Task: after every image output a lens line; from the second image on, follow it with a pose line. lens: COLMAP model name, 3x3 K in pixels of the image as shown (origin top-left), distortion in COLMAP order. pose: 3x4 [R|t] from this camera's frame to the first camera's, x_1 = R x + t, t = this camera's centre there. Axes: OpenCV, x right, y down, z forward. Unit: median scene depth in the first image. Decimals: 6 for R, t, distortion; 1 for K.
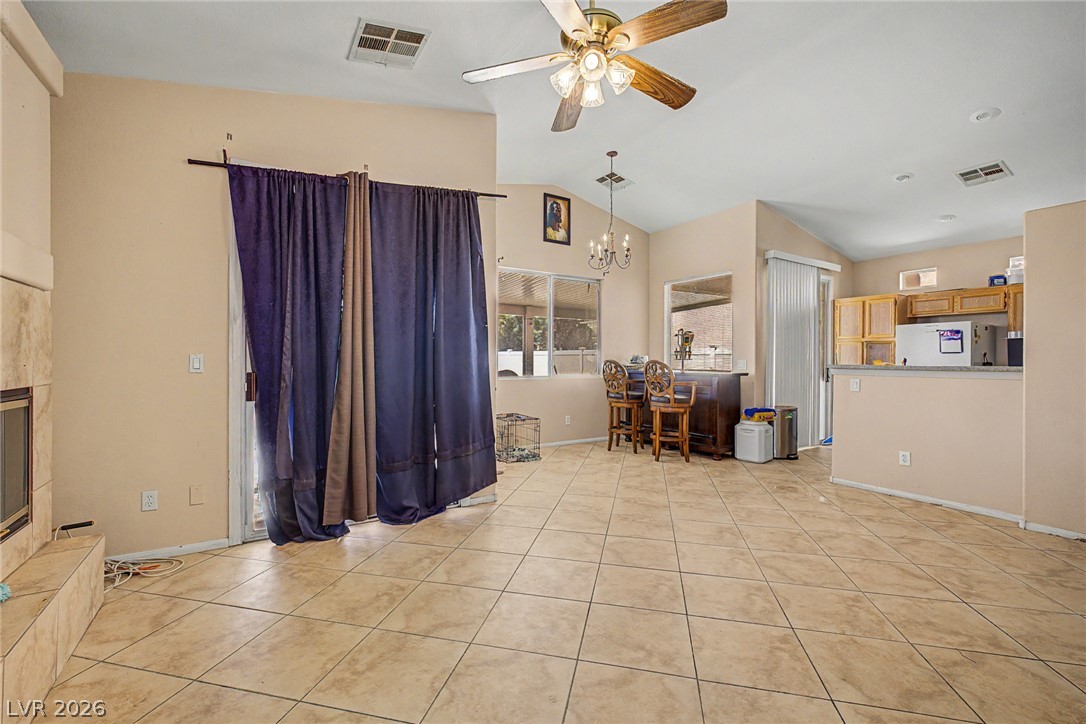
lens RADIAL K [[461.9, 0, 542.3], [0, 461.9, 360.7], [0, 0, 1]] dist [0.004666, -0.000317]
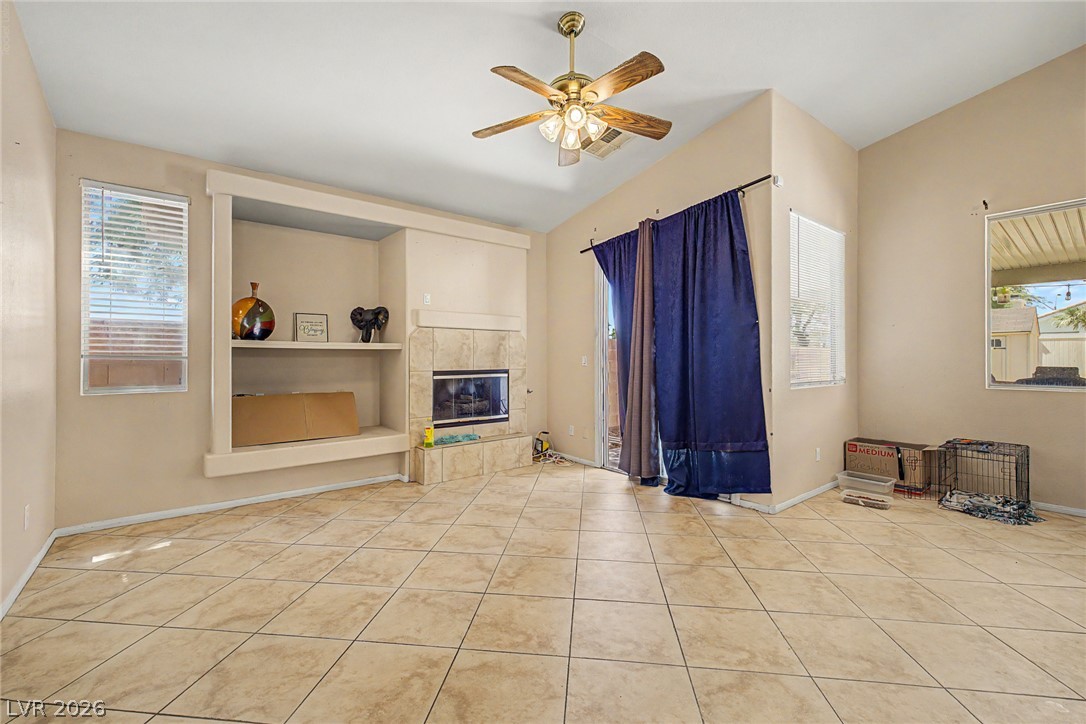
lens RADIAL K [[461.9, 0, 535.9], [0, 461.9, 356.4], [0, 0, 1]] dist [0.004666, -0.000317]
pose [[0.104304, -0.008610, -0.994508, 0.904117], [0.000215, 0.999963, -0.008635, 0.003727], [0.994545, 0.000687, 0.104302, 0.535721]]
